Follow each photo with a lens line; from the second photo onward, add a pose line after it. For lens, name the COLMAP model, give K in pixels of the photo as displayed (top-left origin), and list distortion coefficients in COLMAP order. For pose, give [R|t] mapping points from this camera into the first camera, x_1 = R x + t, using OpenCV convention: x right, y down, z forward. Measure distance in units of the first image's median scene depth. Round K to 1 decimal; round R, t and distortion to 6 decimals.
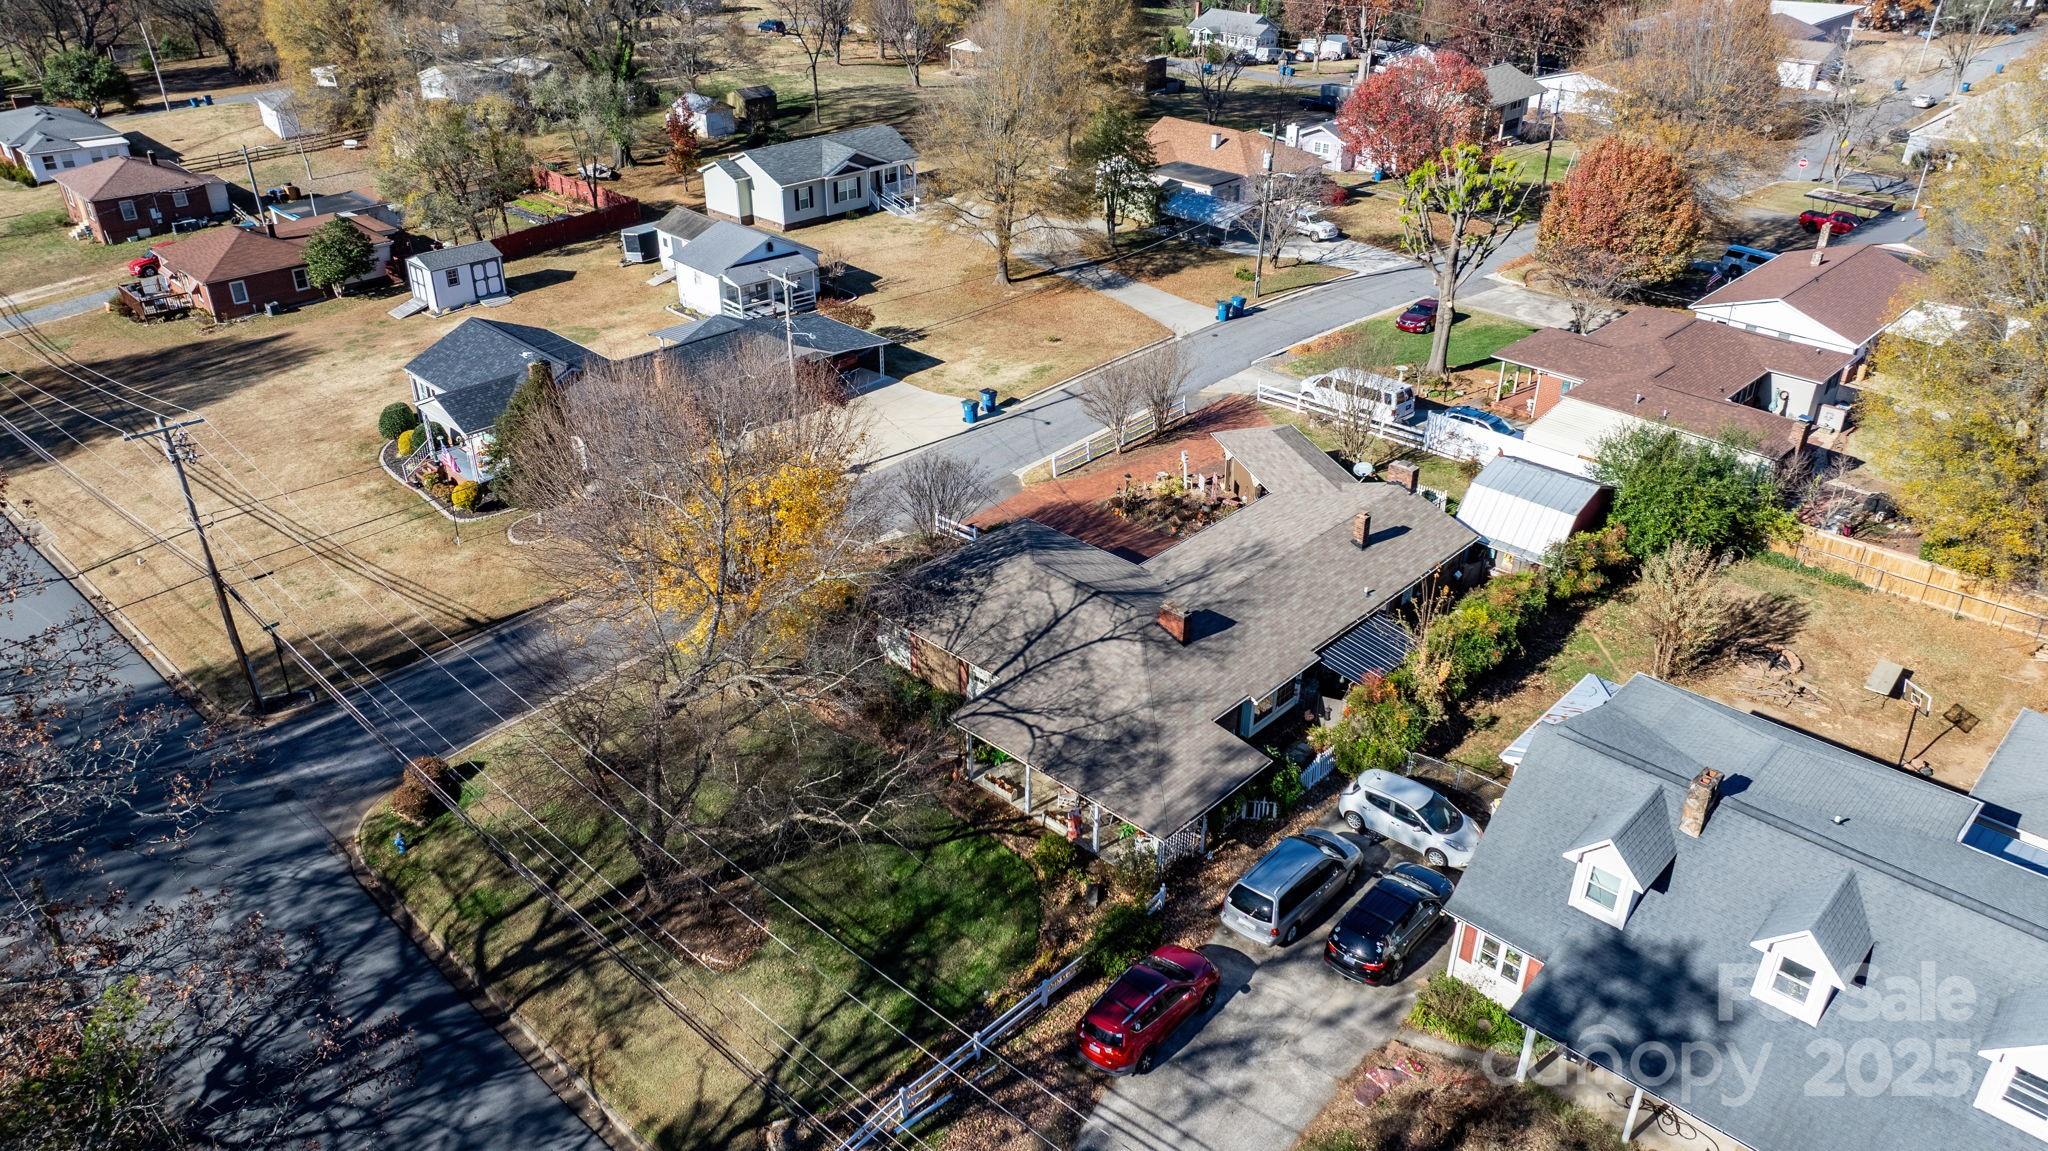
lens RADIAL K [[1459.3, 0, 1053.8], [0, 1459.3, 571.1], [0, 0, 1]] dist [-0.004771, -0.002461]
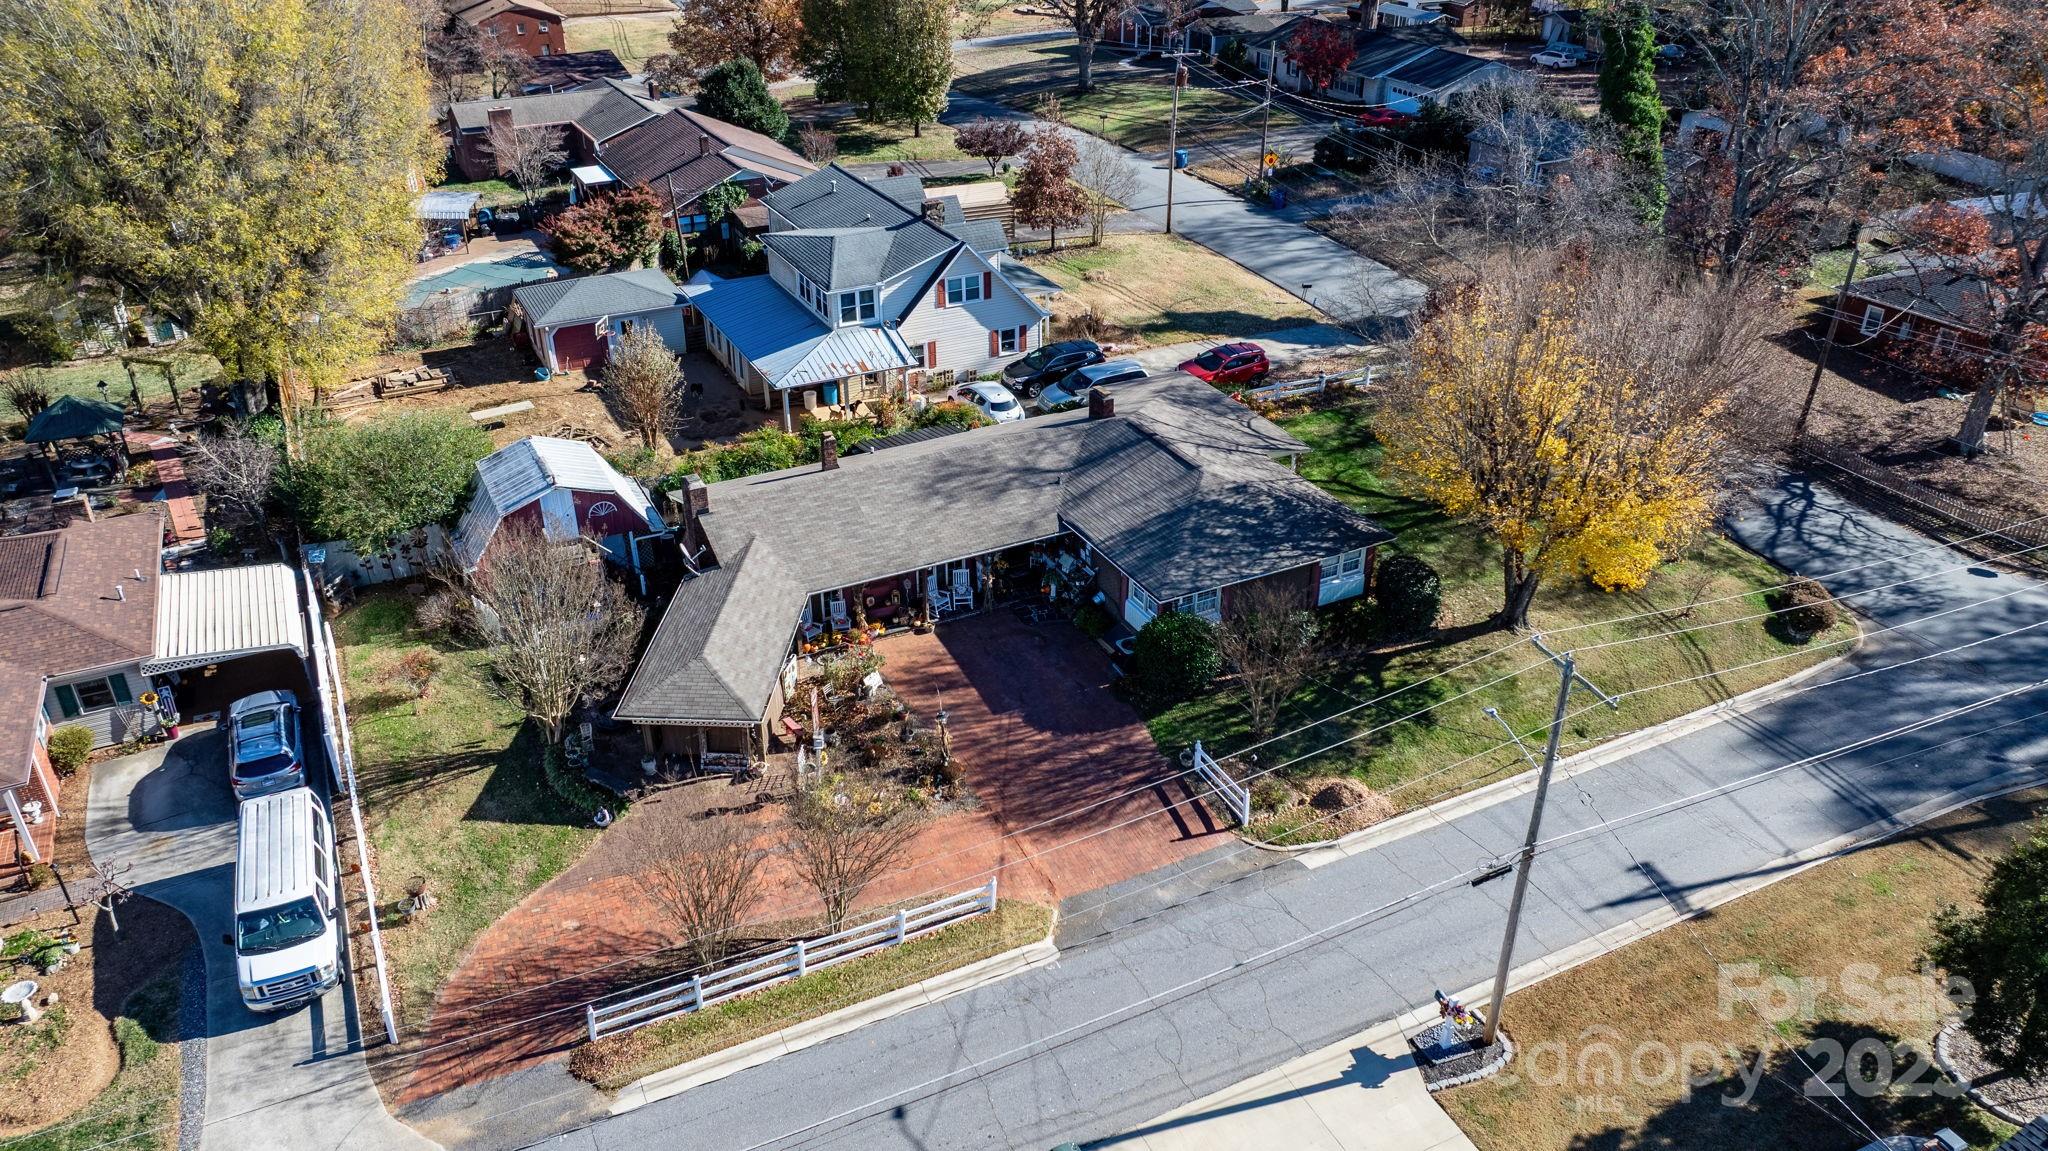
lens RADIAL K [[1459.3, 0, 1053.8], [0, 1459.3, 571.1], [0, 0, 1]] dist [-0.004771, -0.002461]
pose [[-0.937880, -0.173155, 0.300663, -0.119048], [0.159949, 0.553211, 0.817541, -0.436026], [-0.307891, 0.814846, -0.491150, 0.880833]]
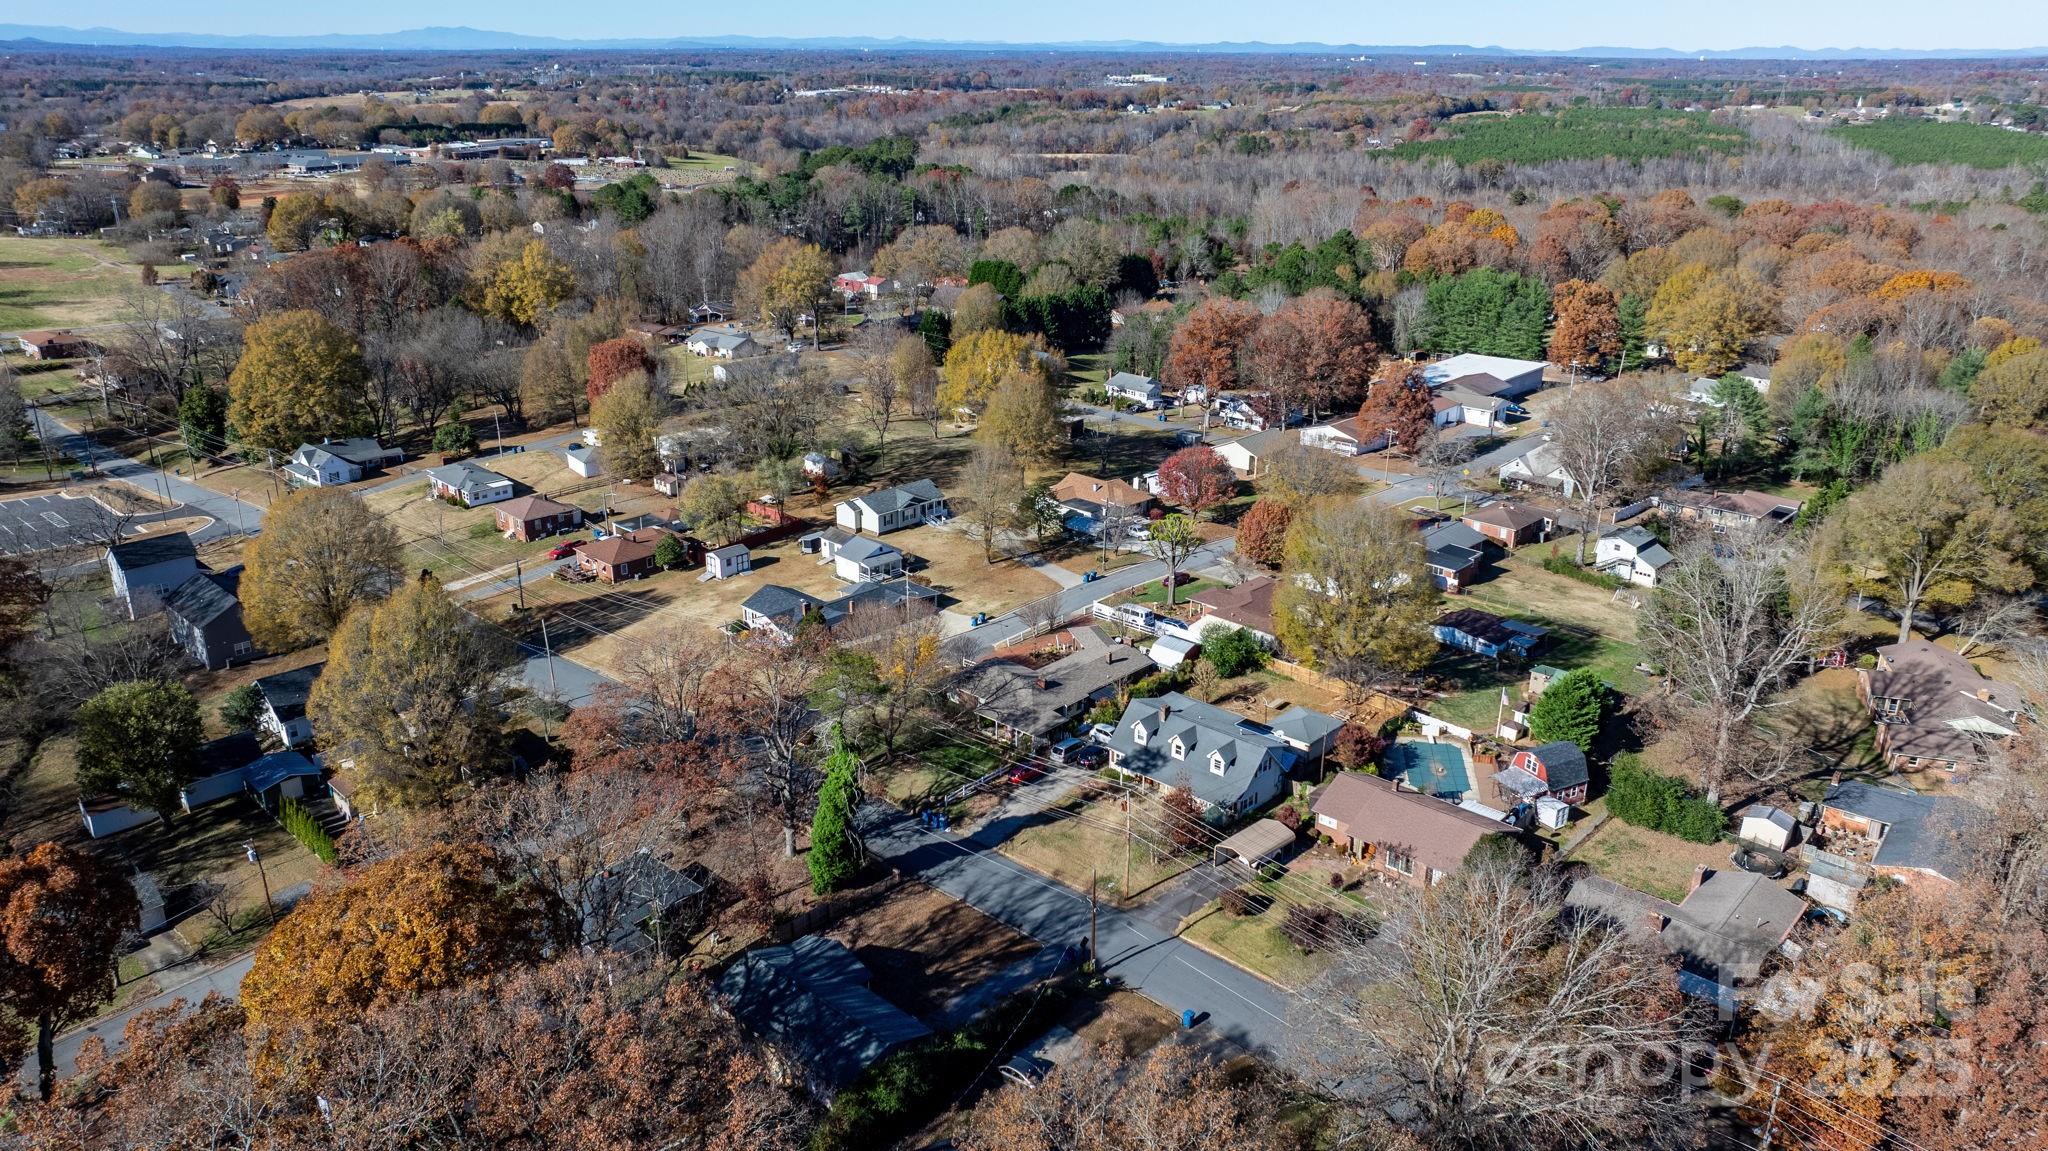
lens RADIAL K [[1459.3, 0, 1053.8], [0, 1459.3, 571.1], [0, 0, 1]] dist [-0.004771, -0.002461]
pose [[0.999887, -0.004414, 0.014361, 0.032095], [0.006600, 0.987739, -0.155978, 0.151363], [-0.013497, 0.156055, 0.987656, -1.143567]]
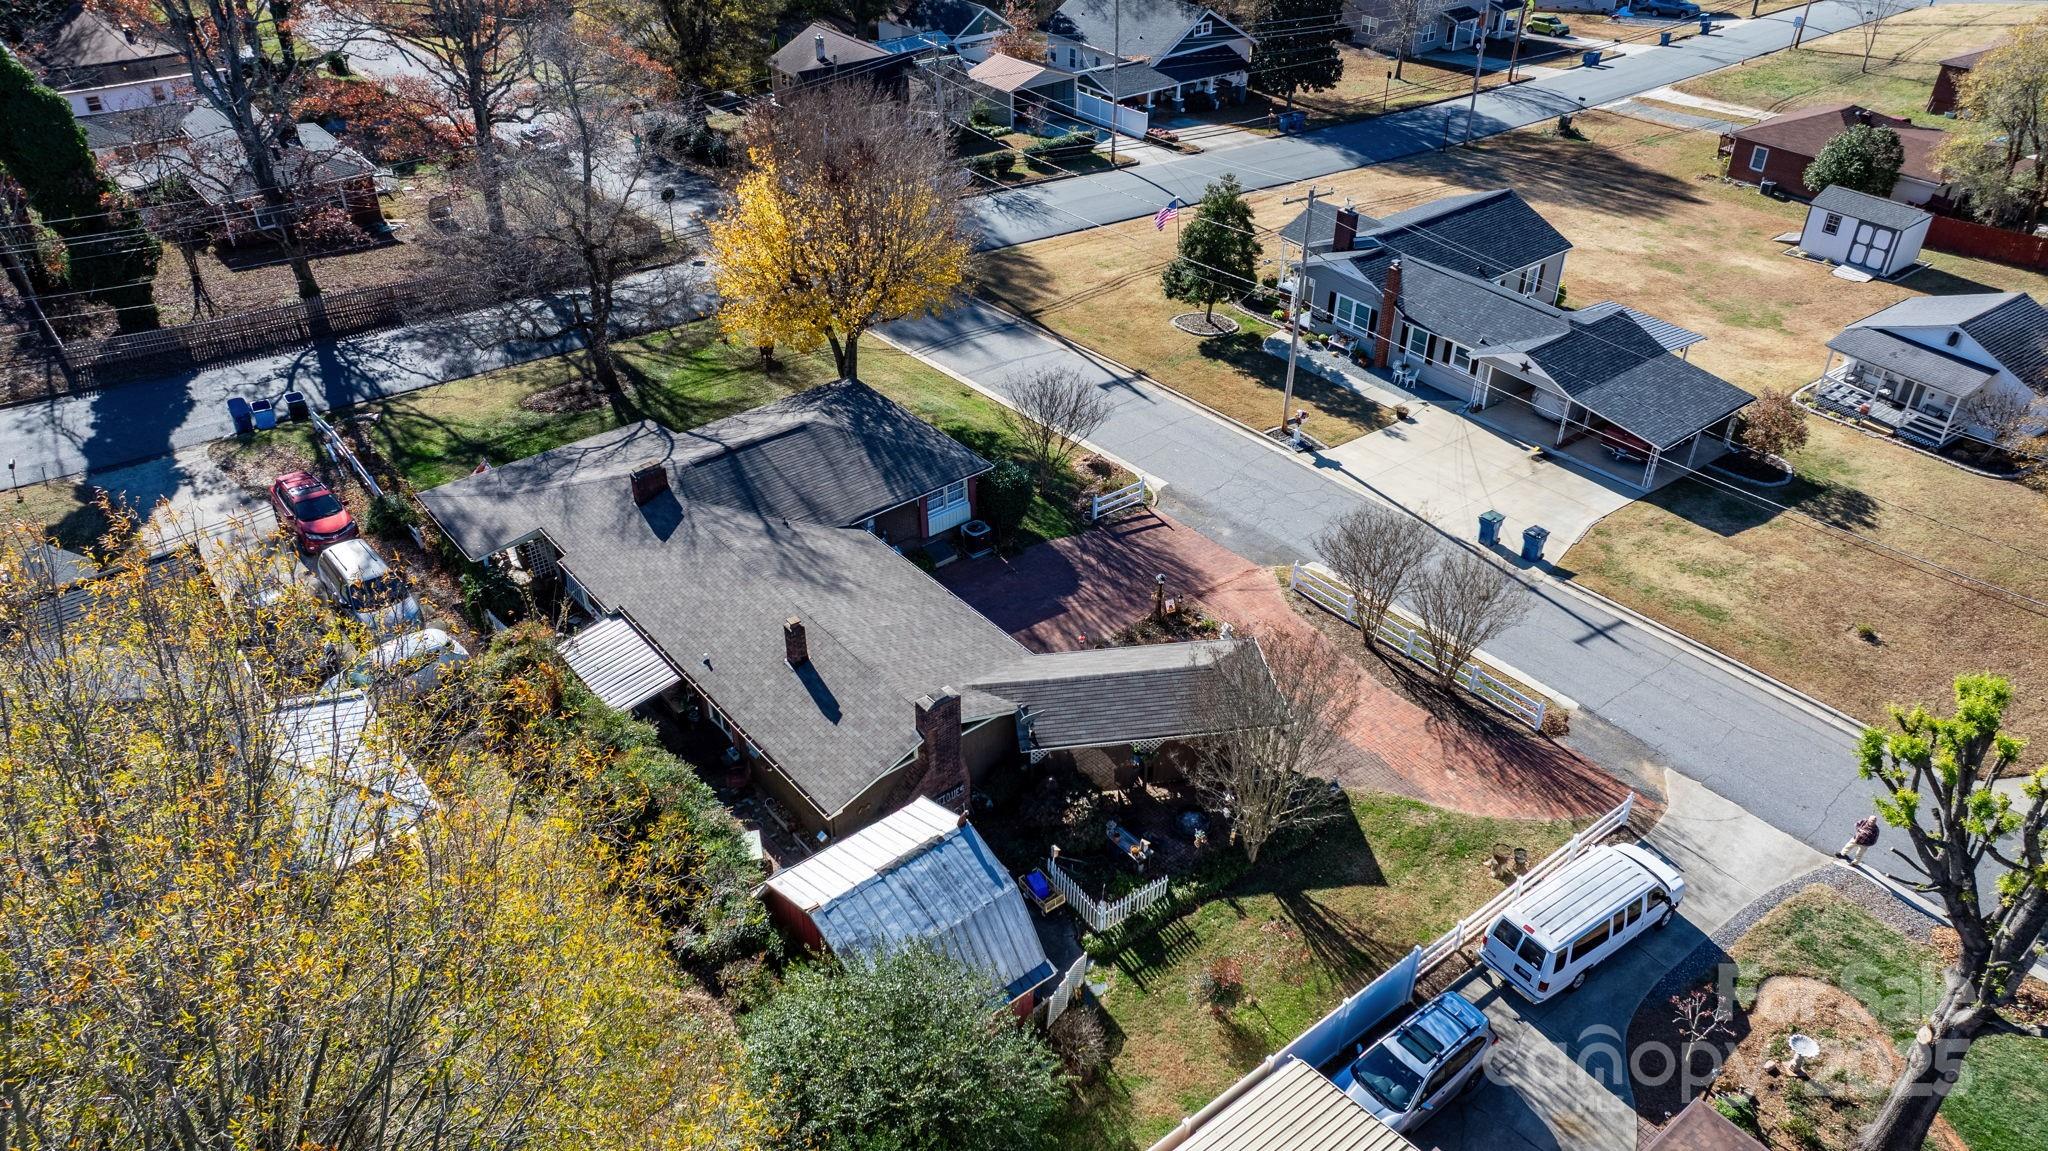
lens RADIAL K [[1459.3, 0, 1053.8], [0, 1459.3, 571.1], [0, 0, 1]] dist [-0.004771, -0.002461]
pose [[-0.135171, 0.551102, -0.823417, 0.476356], [-0.480189, 0.690490, 0.540964, -0.315812], [0.866687, 0.468518, 0.171299, 0.582259]]
